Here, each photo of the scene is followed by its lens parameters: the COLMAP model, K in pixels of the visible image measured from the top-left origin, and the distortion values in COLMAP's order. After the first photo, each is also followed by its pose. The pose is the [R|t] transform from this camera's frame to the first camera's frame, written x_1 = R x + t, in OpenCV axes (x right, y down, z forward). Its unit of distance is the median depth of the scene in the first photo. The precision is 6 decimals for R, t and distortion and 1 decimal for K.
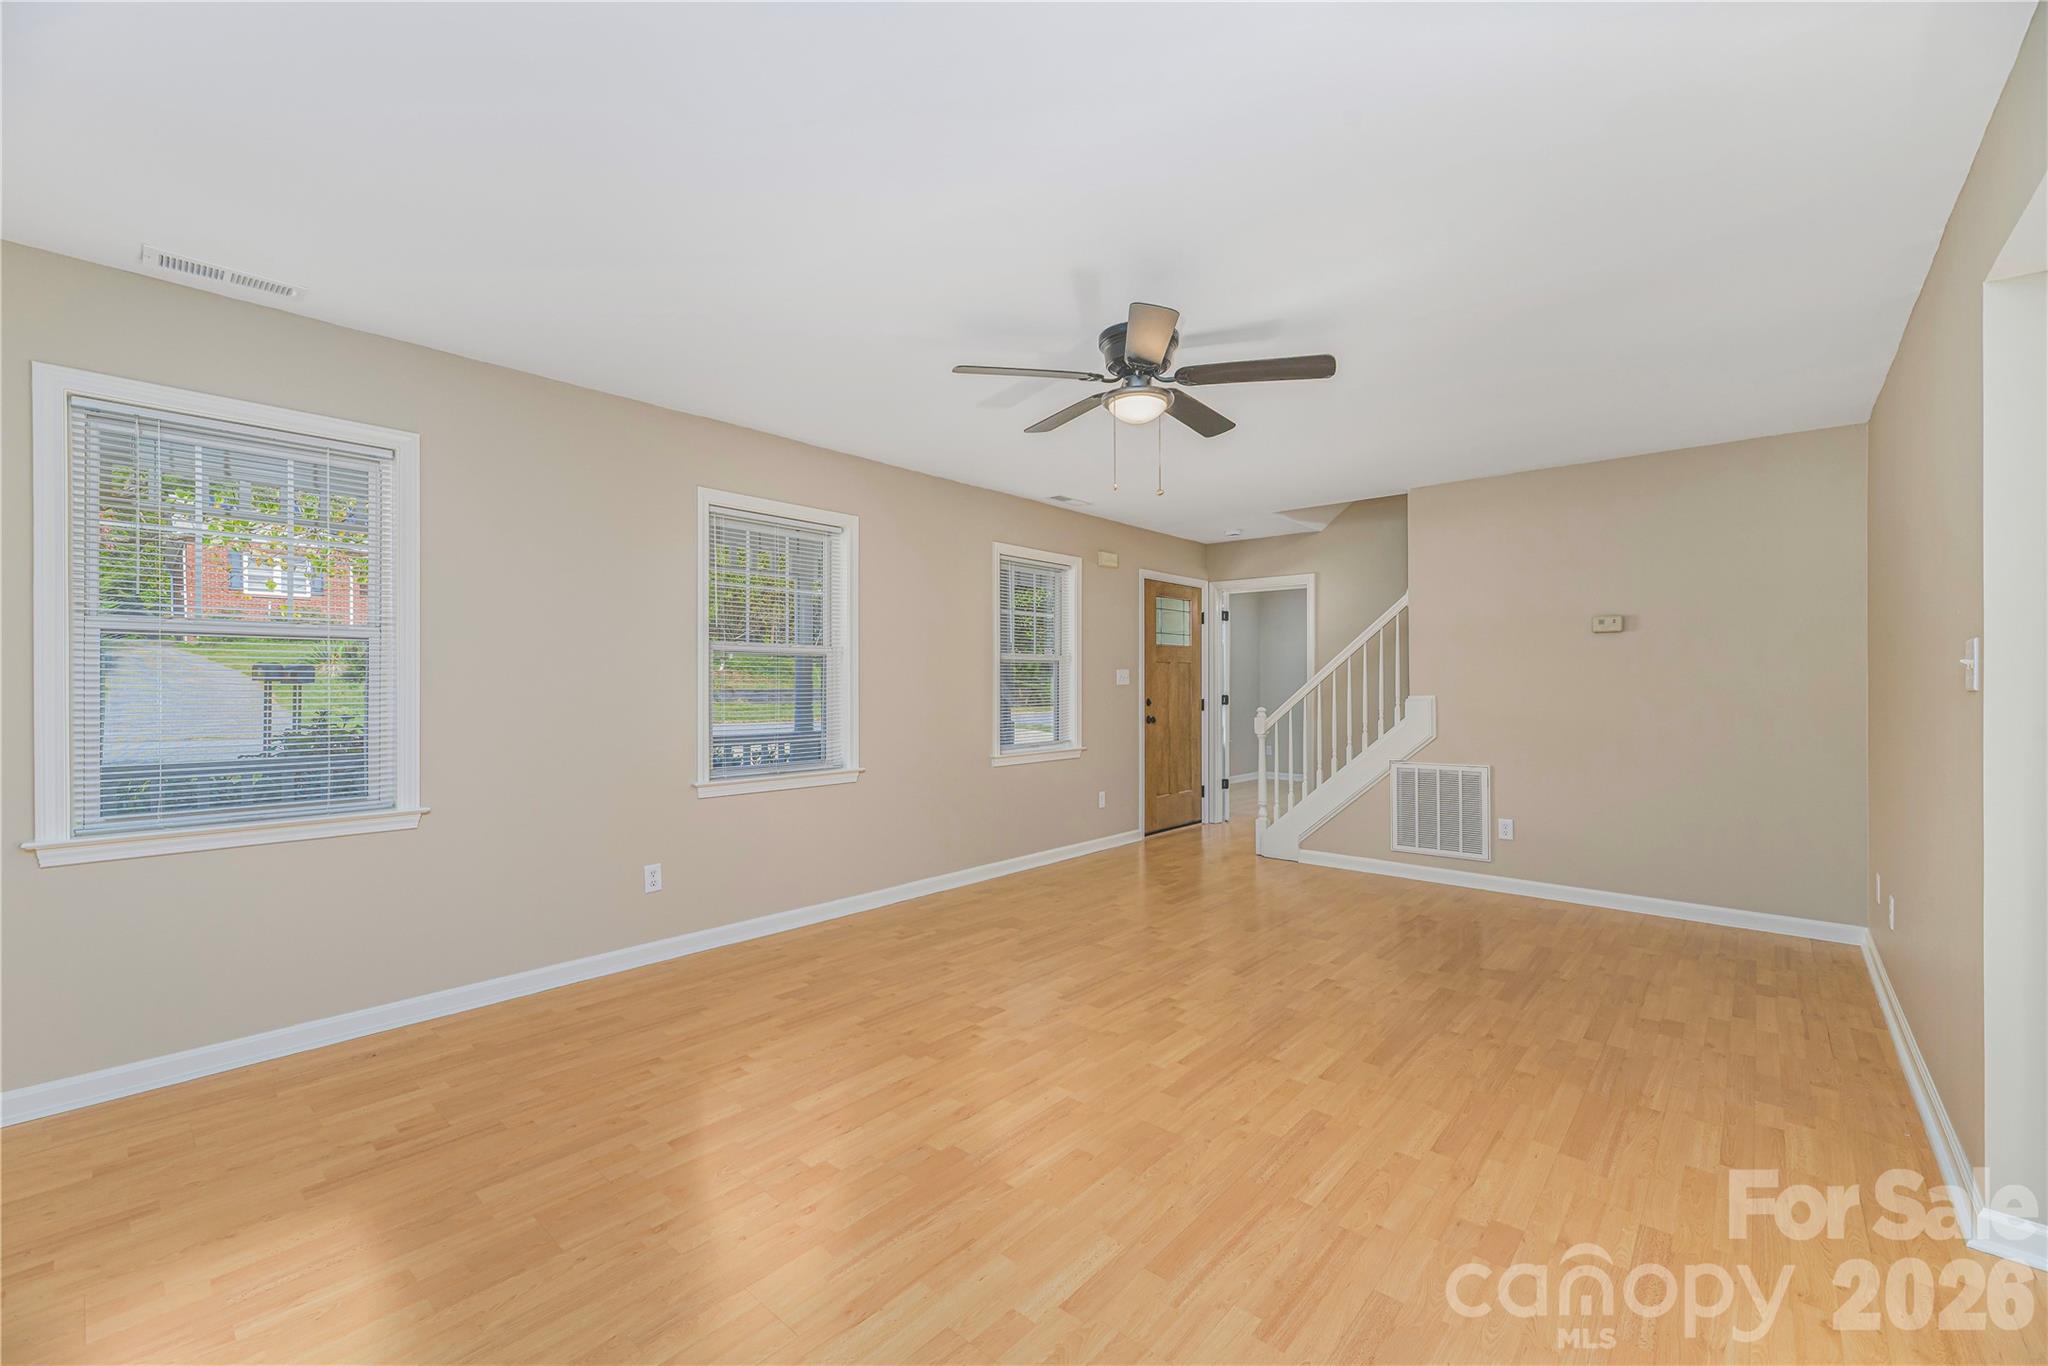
lens RADIAL K [[830.9, 0, 1024.0], [0, 830.9, 683.0], [0, 0, 1]] dist [-0.002630, -0.000226]
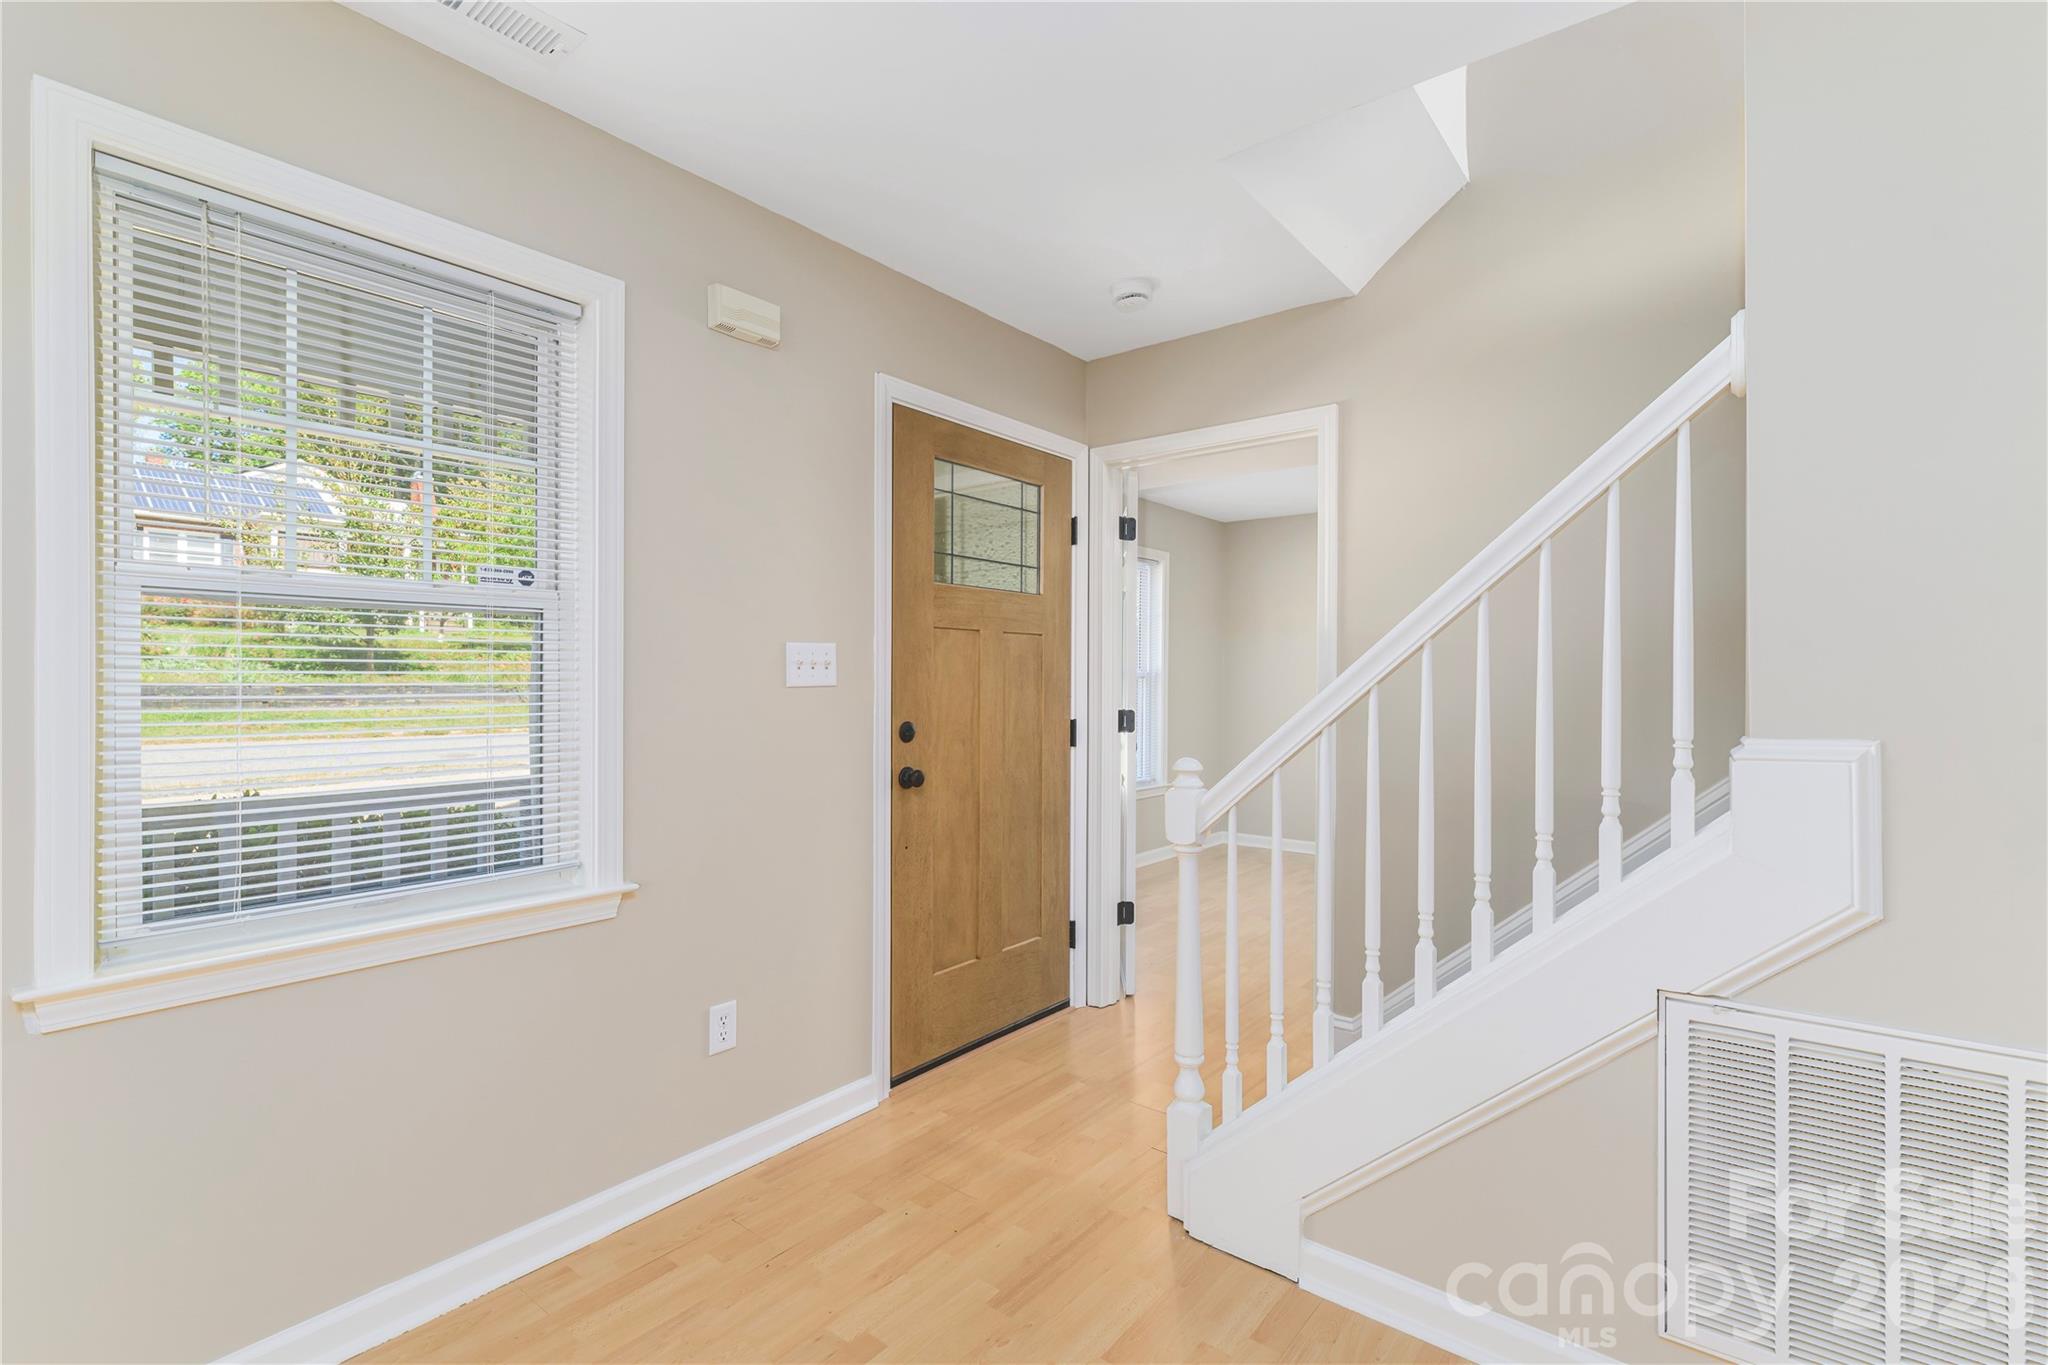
lens RADIAL K [[931.0, 0, 1024.0], [0, 931.0, 682.5], [0, 0, 1]] dist [0.000775, 0.000159]
pose [[0.998561, 0.005990, 0.053284, 0.182540], [-0.006069, 0.999981, 0.001328, -0.000253], [-0.053275, -0.001649, 0.998579, 0.578748]]
